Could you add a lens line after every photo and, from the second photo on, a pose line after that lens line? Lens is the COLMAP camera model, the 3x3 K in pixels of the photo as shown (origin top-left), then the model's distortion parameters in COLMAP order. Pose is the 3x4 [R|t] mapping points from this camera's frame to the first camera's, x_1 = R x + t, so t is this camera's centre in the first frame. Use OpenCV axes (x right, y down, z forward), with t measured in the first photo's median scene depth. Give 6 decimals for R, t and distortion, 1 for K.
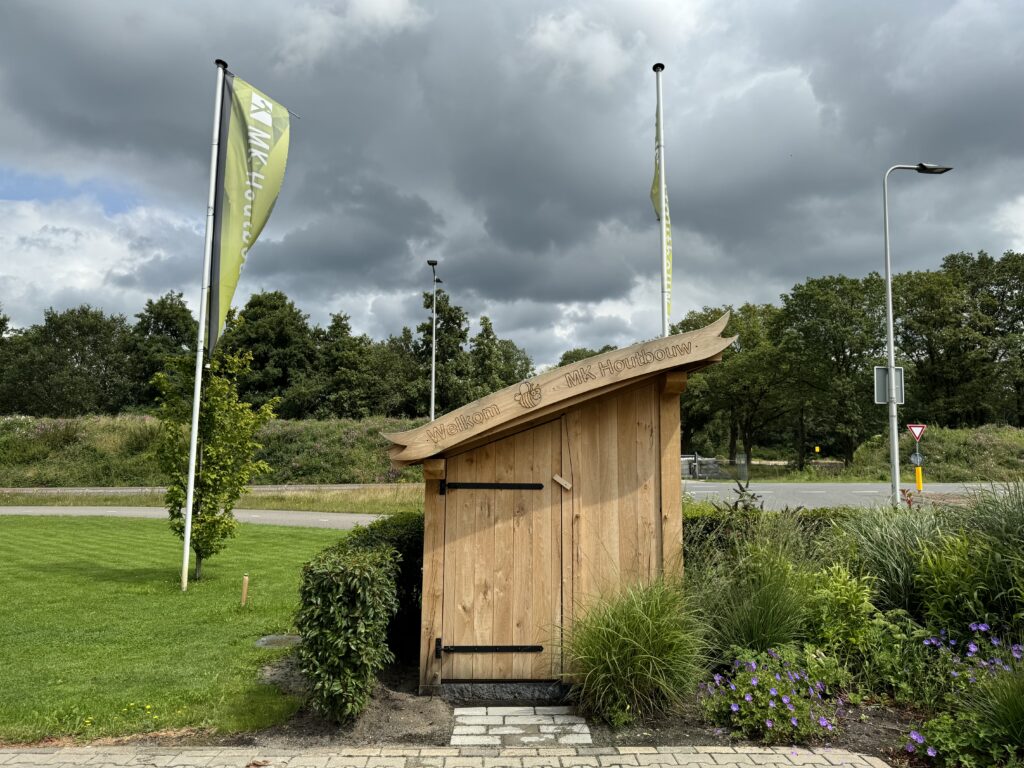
lens RADIAL K [[720.4, 0, 507.5], [0, 720.4, 389.0], [0, 0, 1]] dist [0.089468, -0.112803]
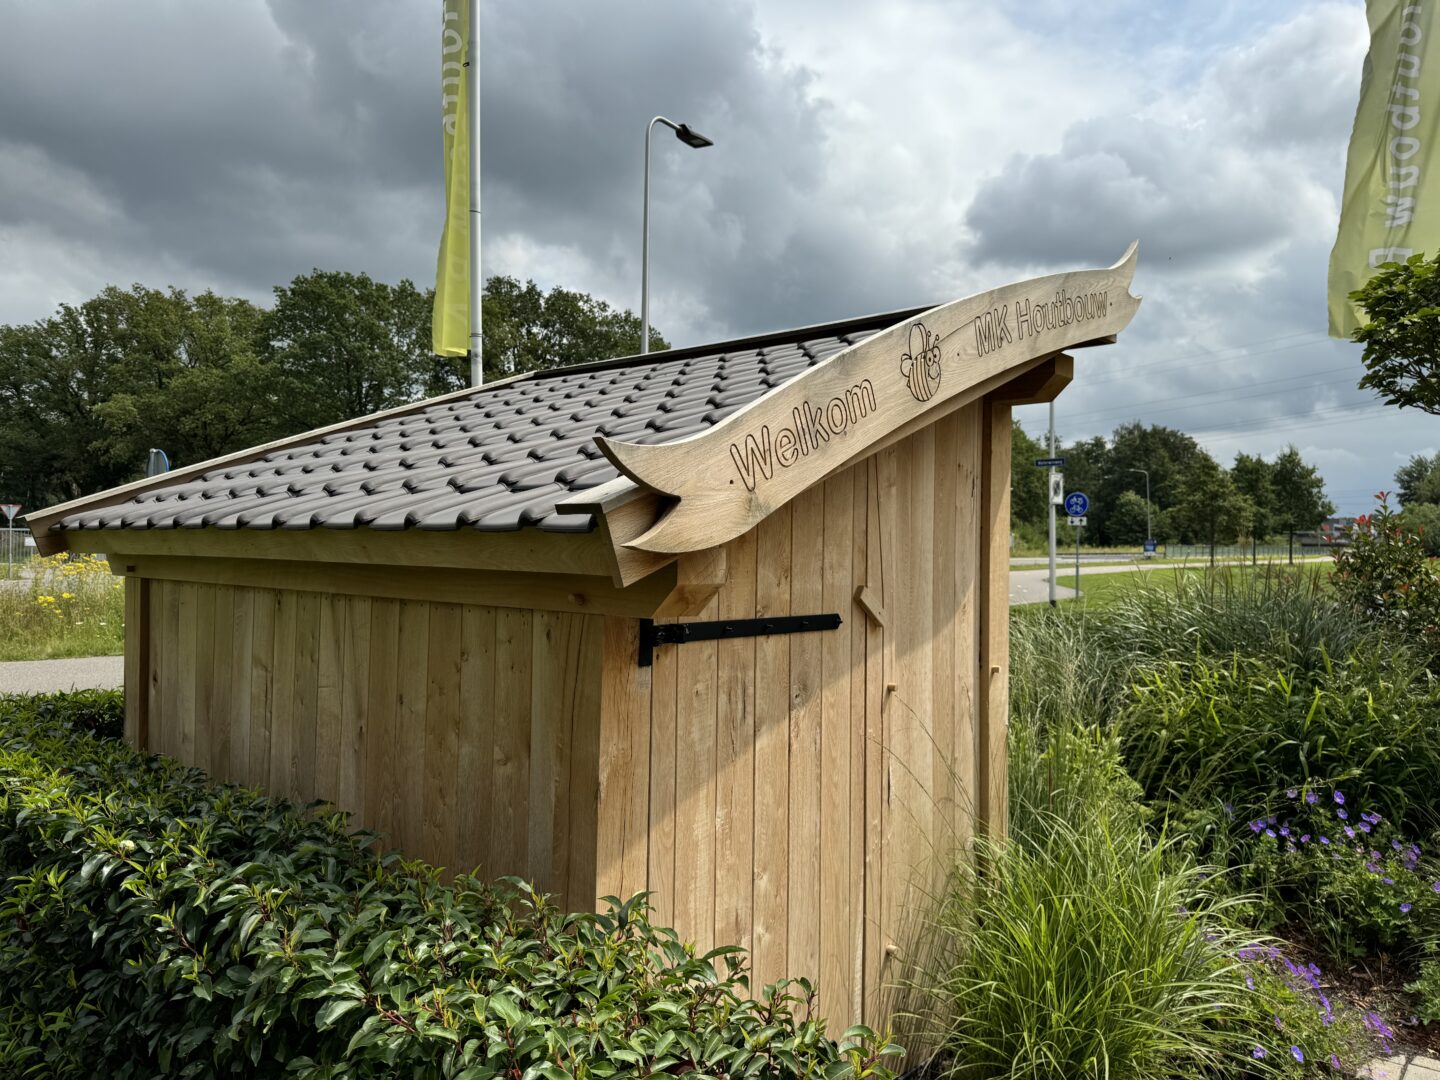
lens RADIAL K [[1013.1, 0, 713.7], [0, 1013.1, 547.1], [0, 0, 1]] dist [0.089468, -0.112803]
pose [[0.673059, 0.000492, 0.739589, -0.378500], [-0.078058, 0.994462, 0.070375, 0.065875], [-0.735458, -0.105098, 0.669370, 0.702968]]
